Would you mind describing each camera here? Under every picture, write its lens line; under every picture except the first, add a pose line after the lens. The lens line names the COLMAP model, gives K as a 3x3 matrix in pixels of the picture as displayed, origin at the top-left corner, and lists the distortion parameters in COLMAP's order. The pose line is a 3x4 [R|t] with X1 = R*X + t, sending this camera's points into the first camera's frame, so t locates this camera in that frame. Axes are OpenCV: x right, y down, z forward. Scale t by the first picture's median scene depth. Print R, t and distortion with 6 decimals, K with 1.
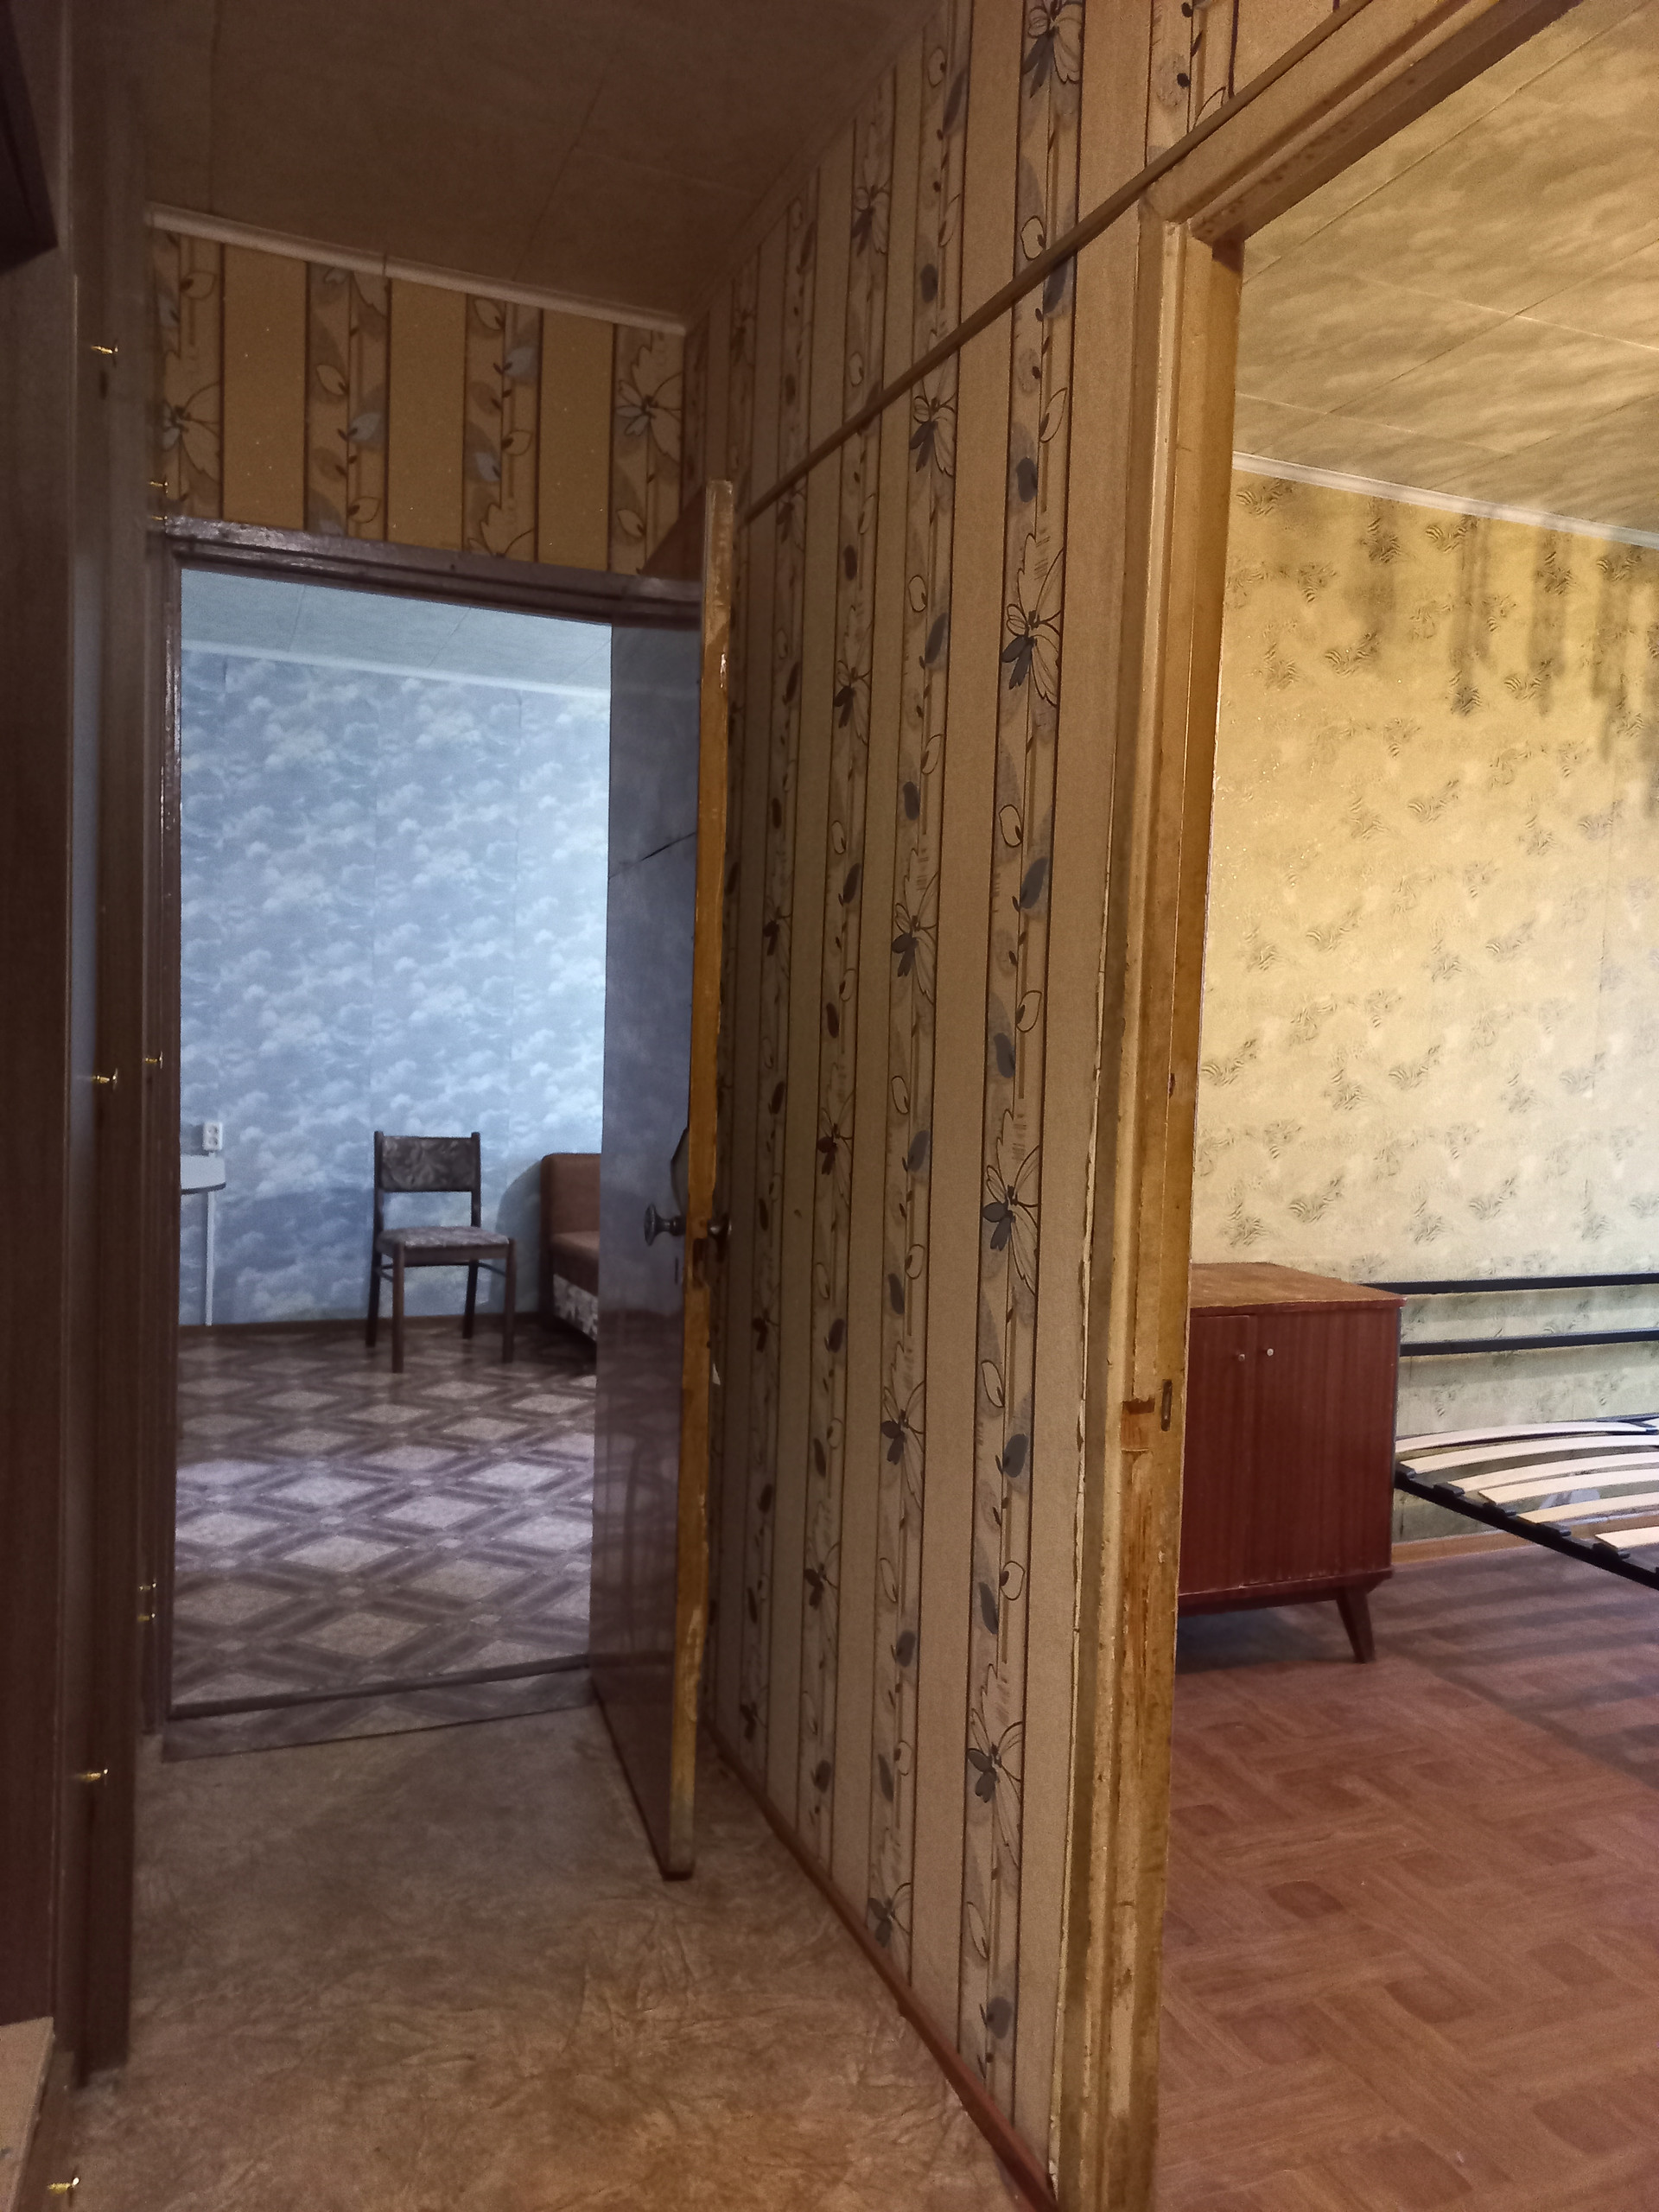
lens RADIAL K [[1584.0, 0, 839.6], [0, 1584.0, 1105.4], [0, 0, 1]] dist [0.078064, -0.090420]
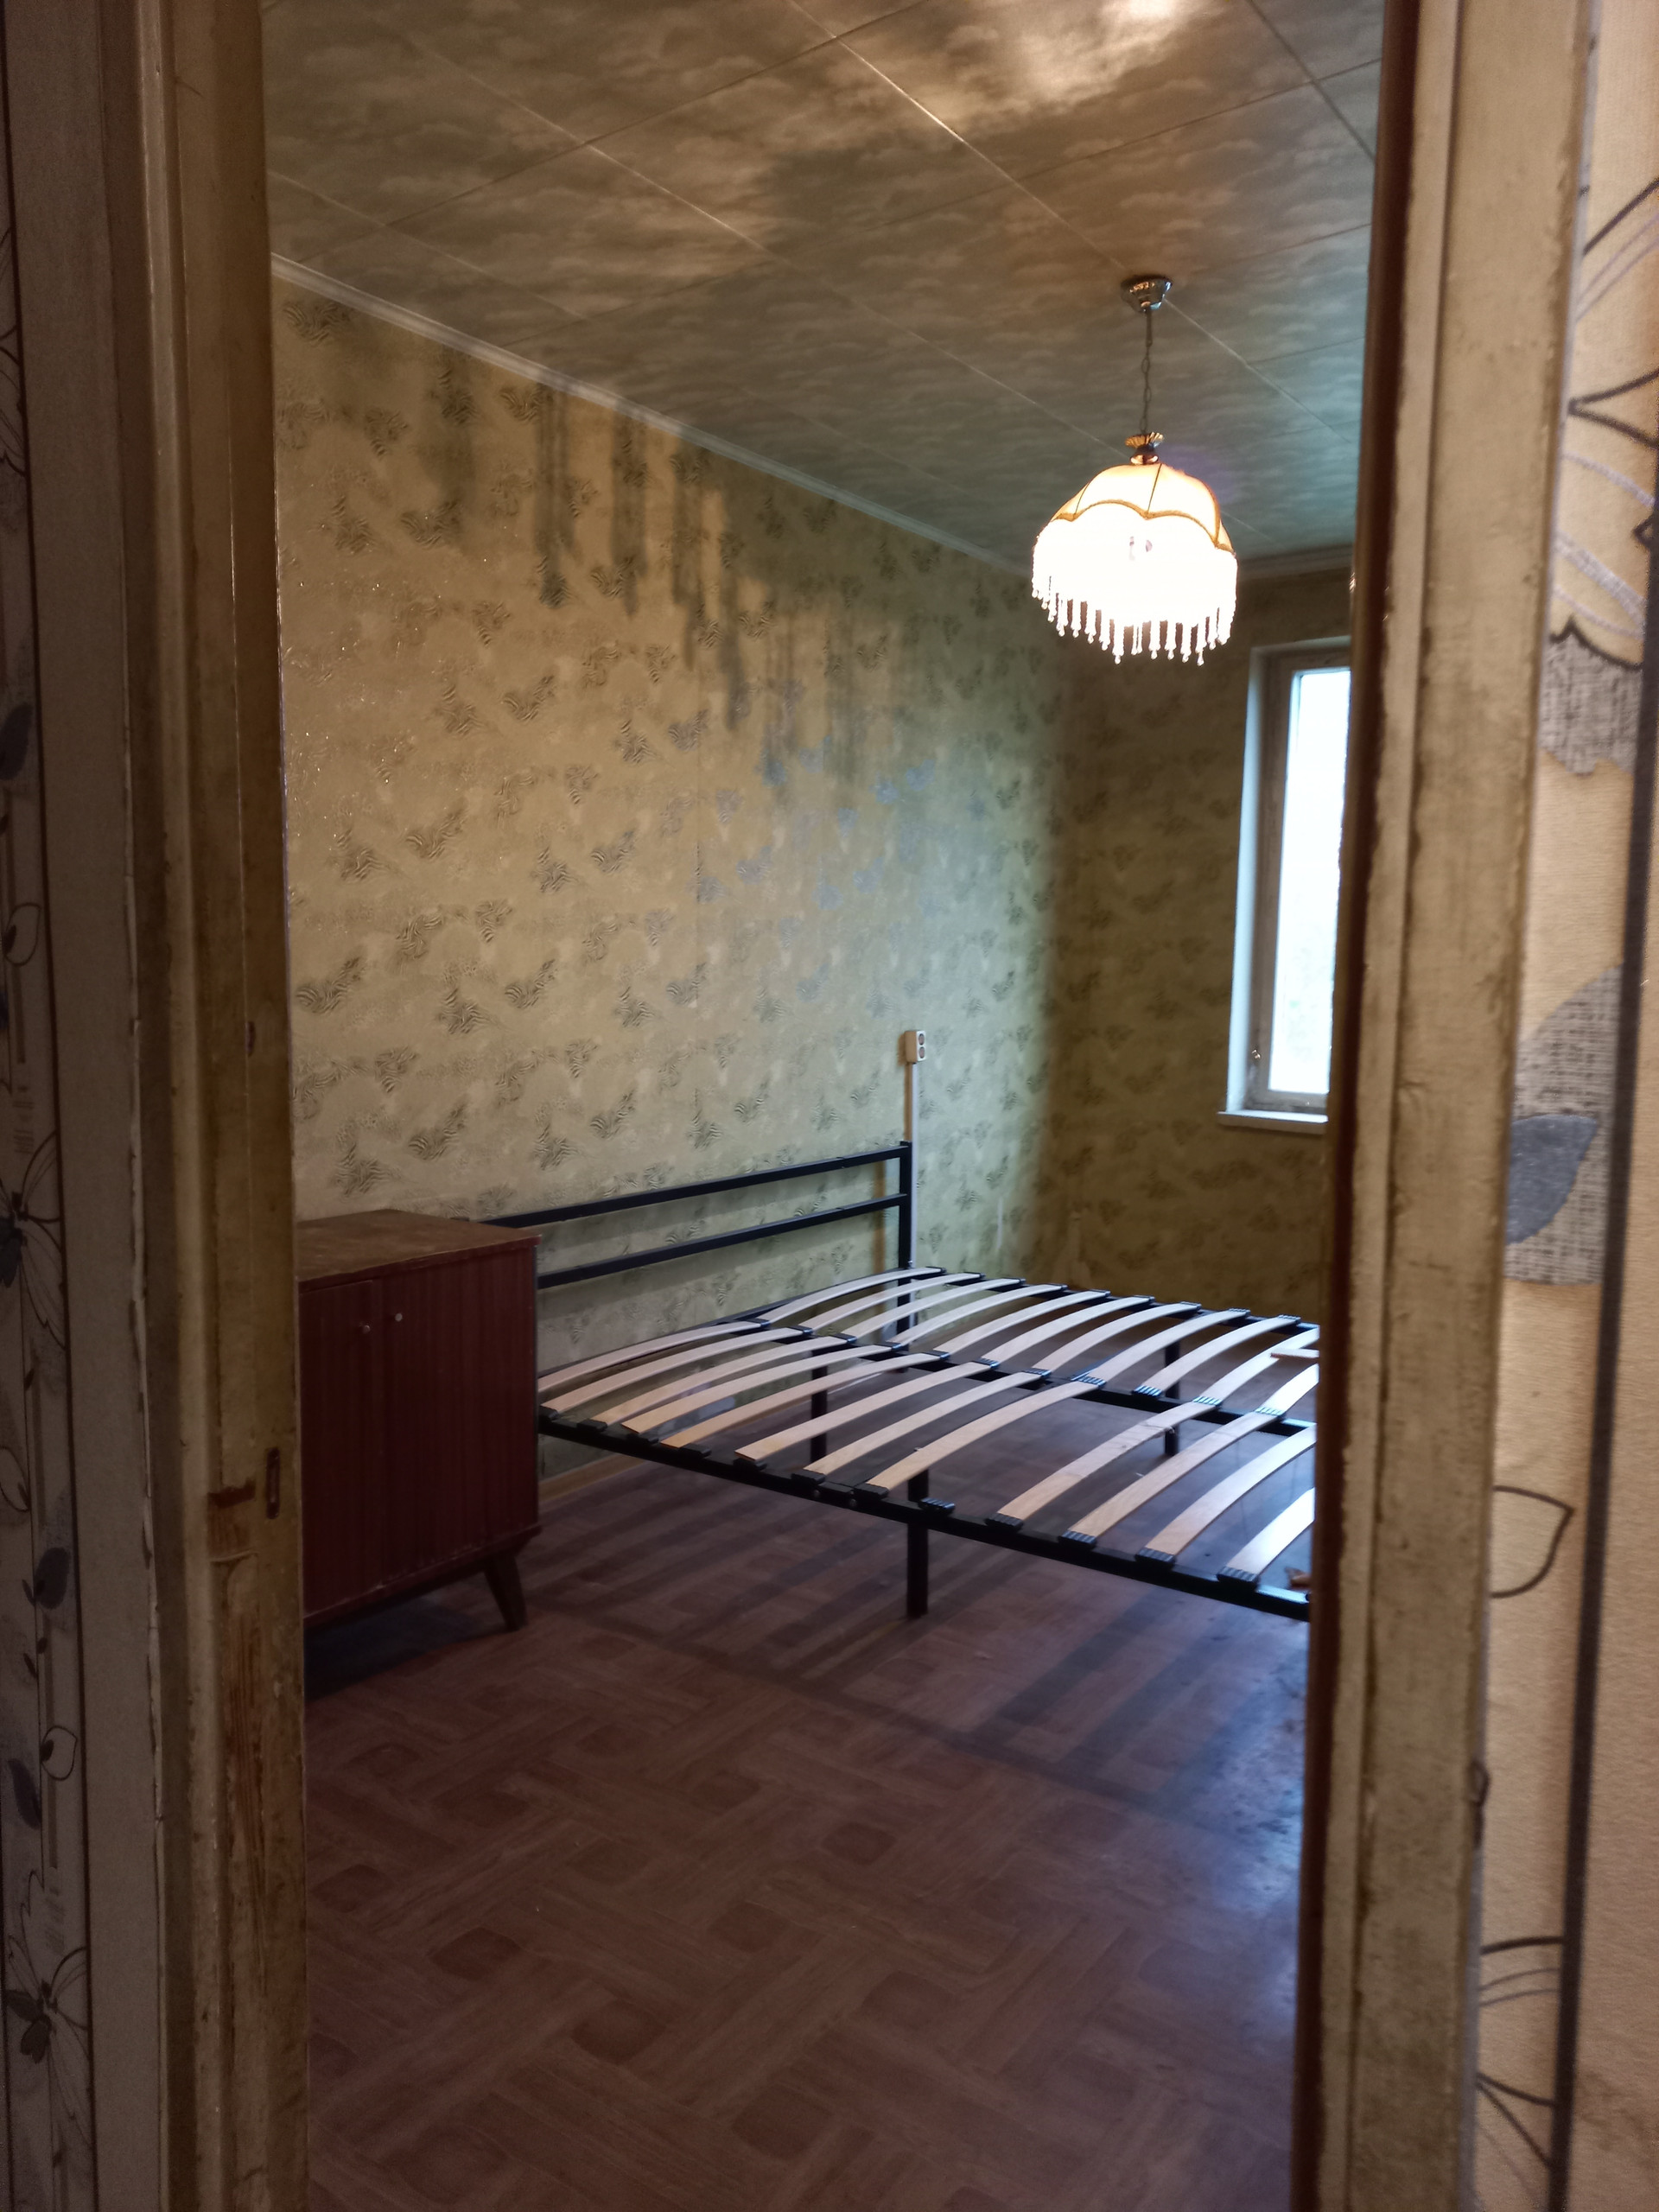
lens RADIAL K [[1584.0, 0, 839.6], [0, 1584.0, 1105.4], [0, 0, 1]] dist [0.078064, -0.090420]
pose [[0.852160, -0.075589, 0.517794, 0.027103], [0.047079, 0.996574, 0.068003, -0.008233], [-0.521160, -0.033573, 0.852798, 0.112499]]
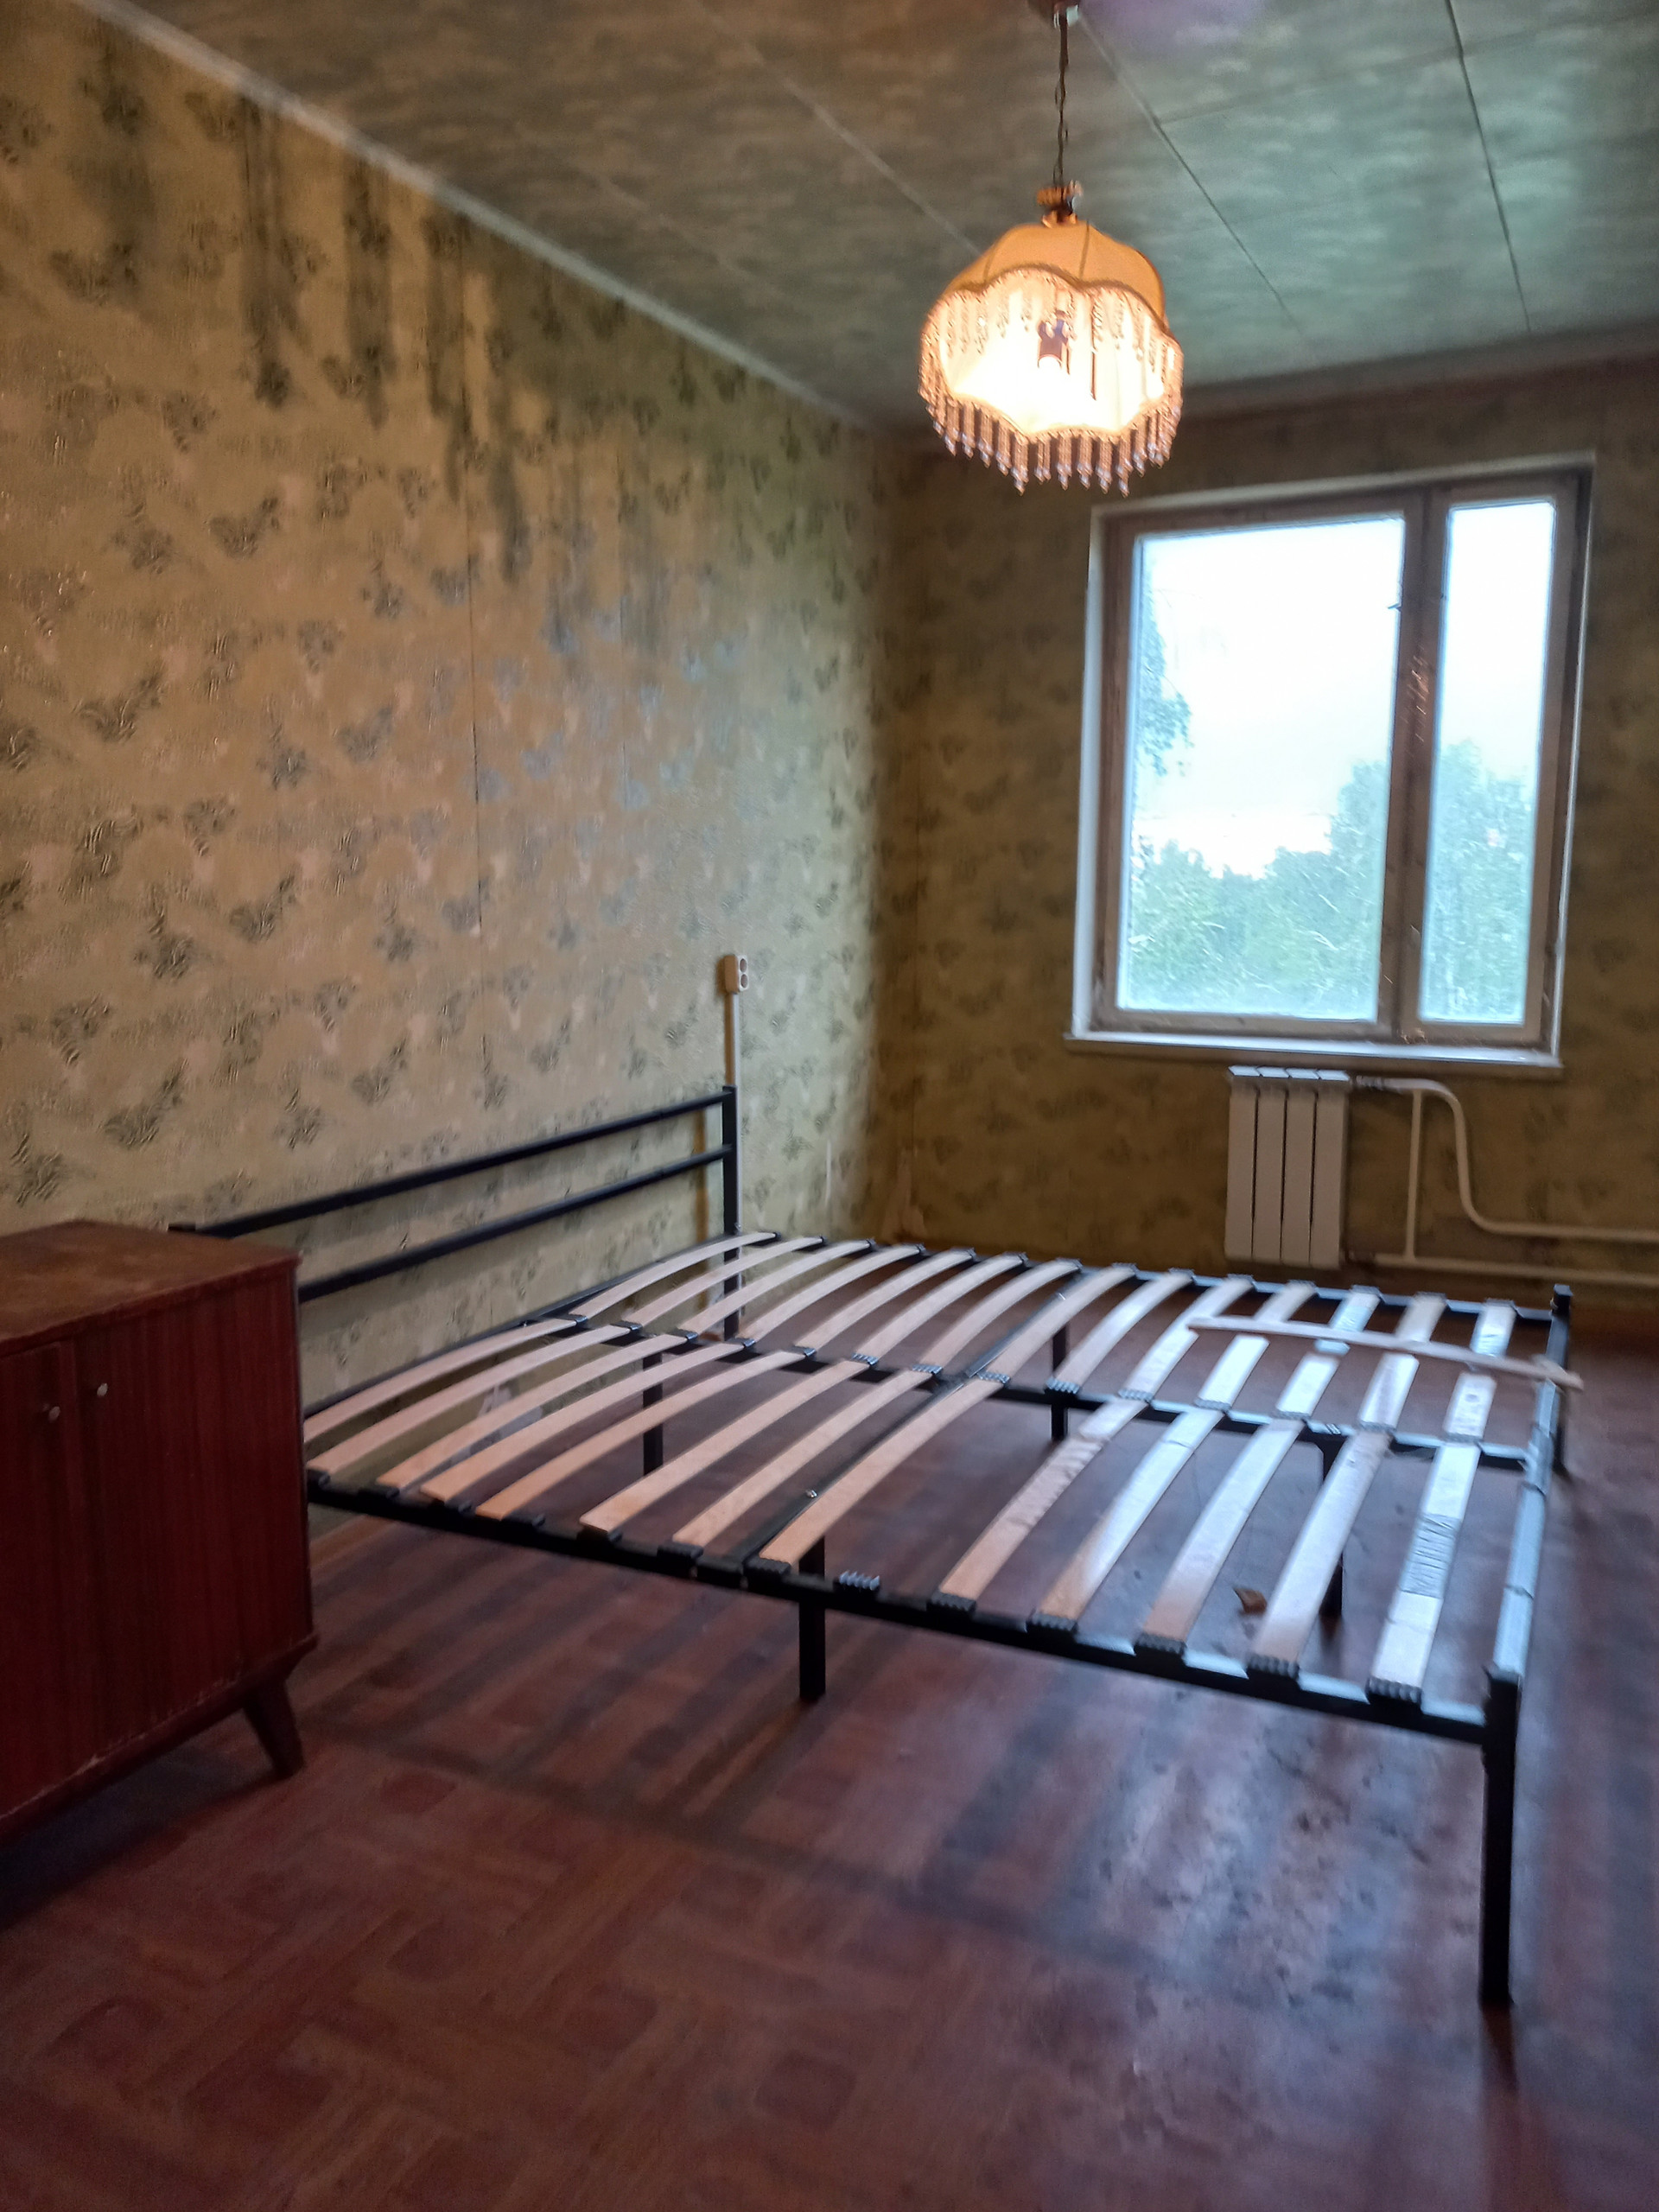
lens RADIAL K [[1638.0, 0, 845.2], [0, 1638.0, 1088.2], [0, 0, 1]] dist [0.024927, -0.007309]
pose [[0.758577, -0.126653, 0.639156, 0.082018], [0.066557, 0.990858, 0.117352, -0.014229], [-0.648175, -0.046480, 0.760071, 0.286265]]
